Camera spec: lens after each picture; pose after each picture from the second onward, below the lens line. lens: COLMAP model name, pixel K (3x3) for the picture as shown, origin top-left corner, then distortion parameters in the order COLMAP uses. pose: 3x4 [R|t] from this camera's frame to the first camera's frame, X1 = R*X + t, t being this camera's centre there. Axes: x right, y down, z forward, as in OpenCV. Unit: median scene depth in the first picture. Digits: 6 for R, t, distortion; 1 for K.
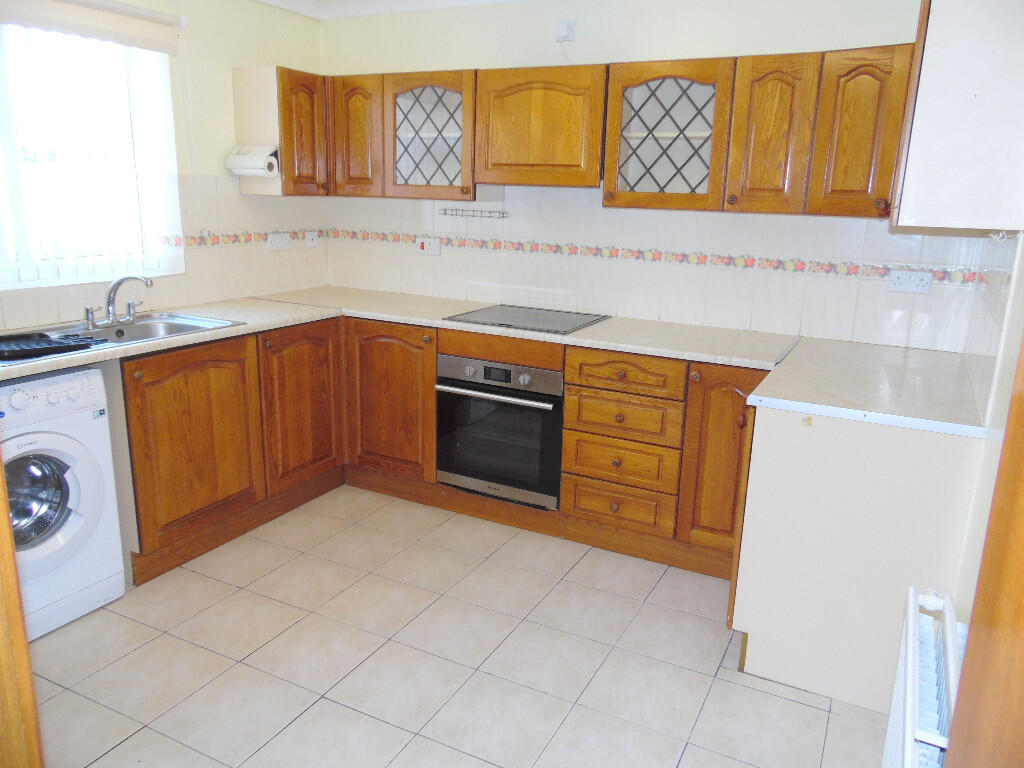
lens RADIAL K [[771.3, 0, 512.0], [0, 771.3, 384.0], [0, 0, 1]] dist [-0.047383, 0.096762]
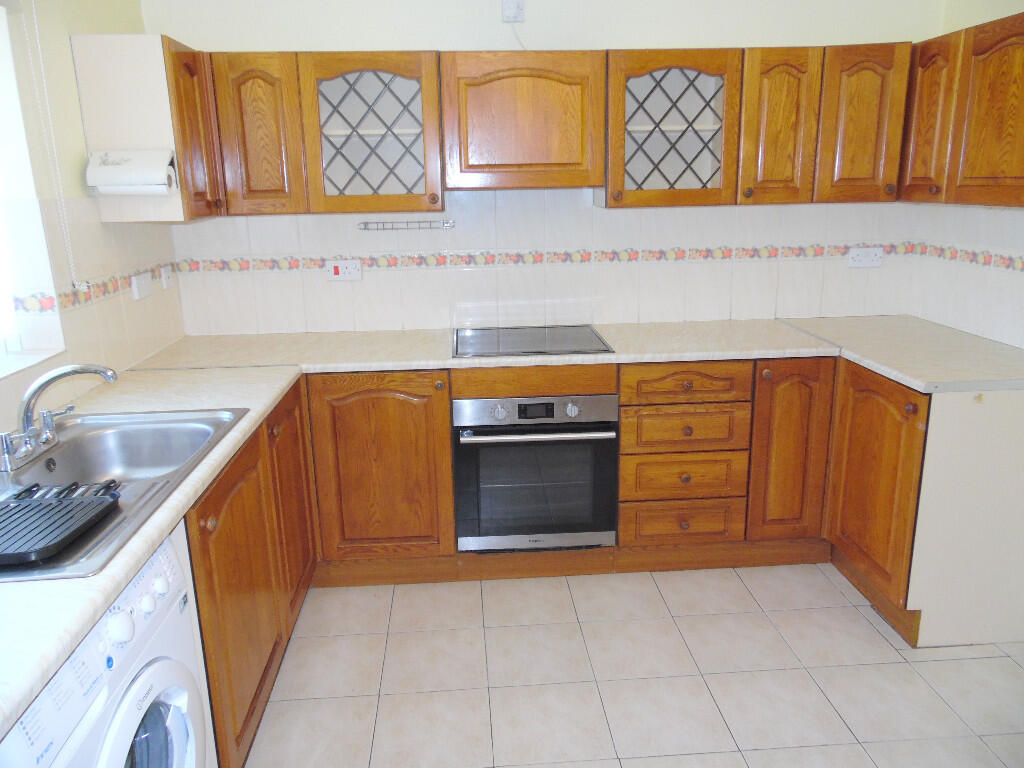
lens RADIAL K [[771.3, 0, 512.0], [0, 771.3, 384.0], [0, 0, 1]] dist [-0.047383, 0.096762]
pose [[0.854558, -0.176315, 0.488512, -0.477335], [0.170171, 0.983743, 0.057374, -0.099886], [-0.490686, 0.034101, 0.870669, 0.277348]]
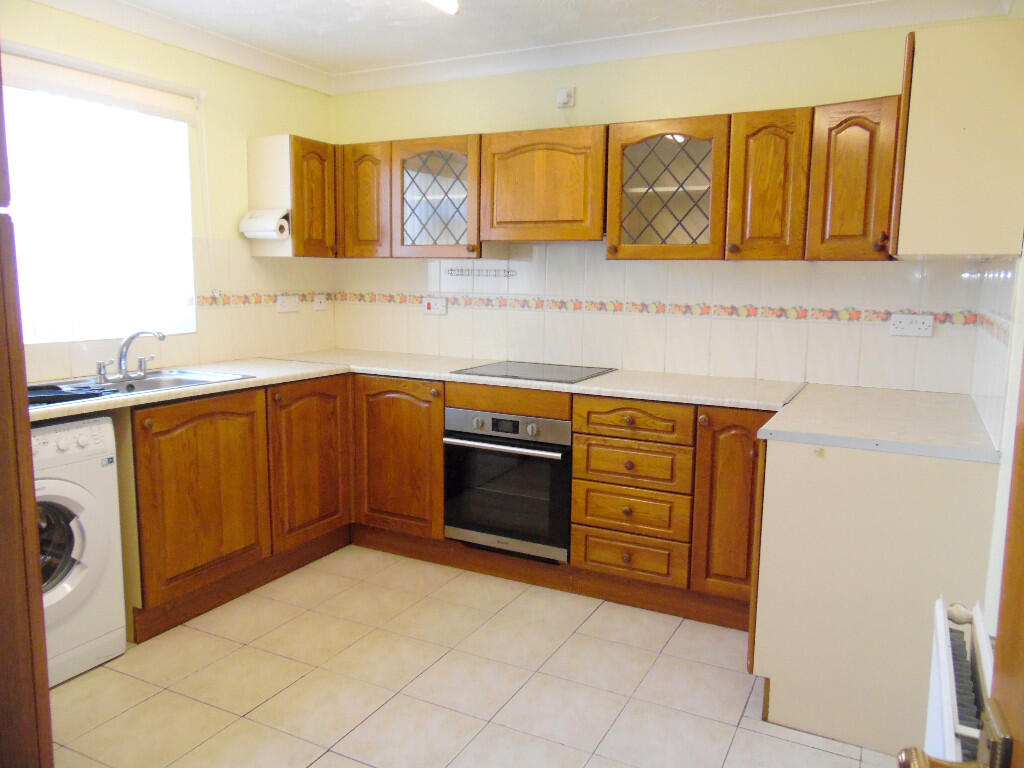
lens RADIAL K [[771.3, 0, 512.0], [0, 771.3, 384.0], [0, 0, 1]] dist [-0.047383, 0.096762]
pose [[0.999895, -0.014138, -0.003038, -0.006544], [0.013730, 0.994107, -0.107531, 0.043523], [0.004541, 0.107478, 0.994197, -0.000302]]
